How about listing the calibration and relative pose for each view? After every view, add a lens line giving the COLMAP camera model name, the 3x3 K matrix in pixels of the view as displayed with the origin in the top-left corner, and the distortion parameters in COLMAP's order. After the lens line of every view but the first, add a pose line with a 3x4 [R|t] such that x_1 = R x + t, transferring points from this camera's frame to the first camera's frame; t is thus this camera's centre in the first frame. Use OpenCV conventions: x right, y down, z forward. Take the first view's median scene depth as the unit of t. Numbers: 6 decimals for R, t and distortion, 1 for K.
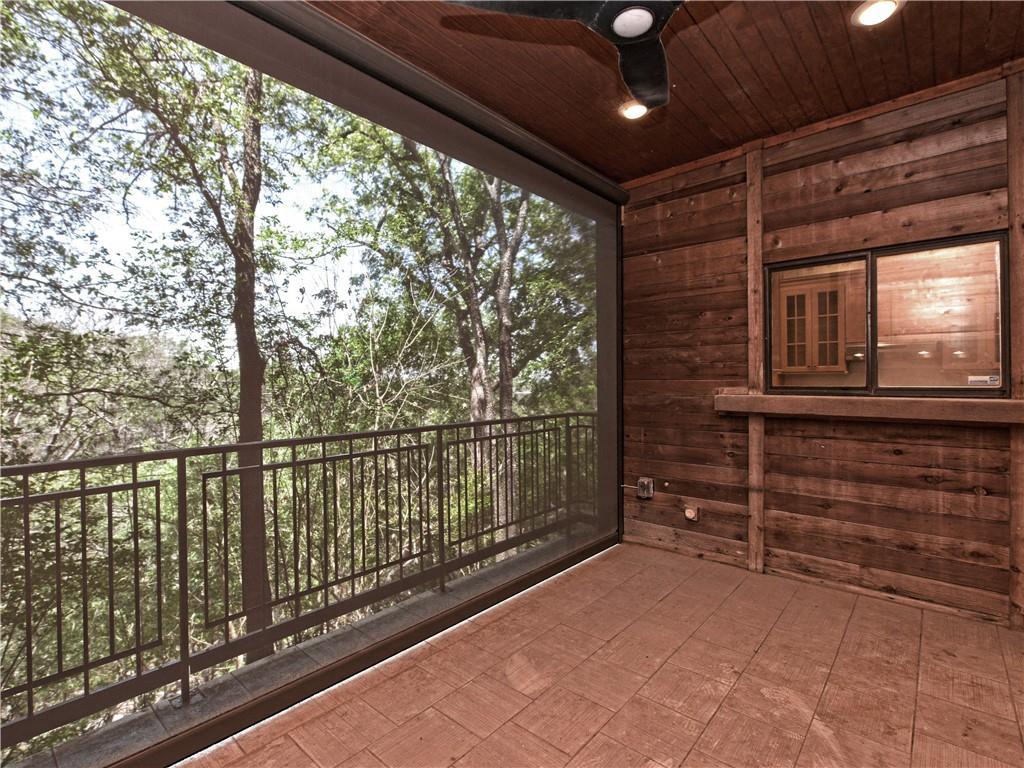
lens RADIAL K [[495.5, 0, 520.7], [0, 495.5, 379.5], [0, 0, 1]] dist [0.001520, -0.001803]
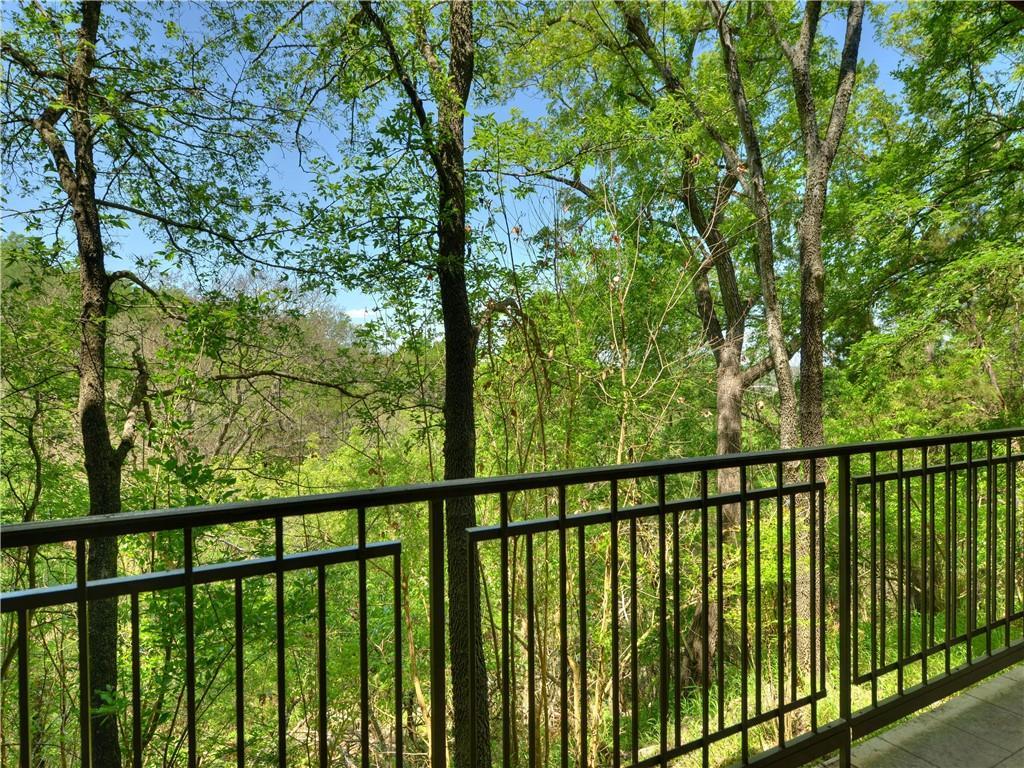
lens RADIAL K [[633.6, 0, 508.2], [0, 633.6, 376.1], [0, 0, 1]] dist [0.006781, 0.002515]
pose [[0.944223, 0.010631, -0.329137, -0.166169], [-0.006474, 0.999885, 0.013723, 0.009393], [0.329245, -0.010826, 0.944183, 0.172267]]
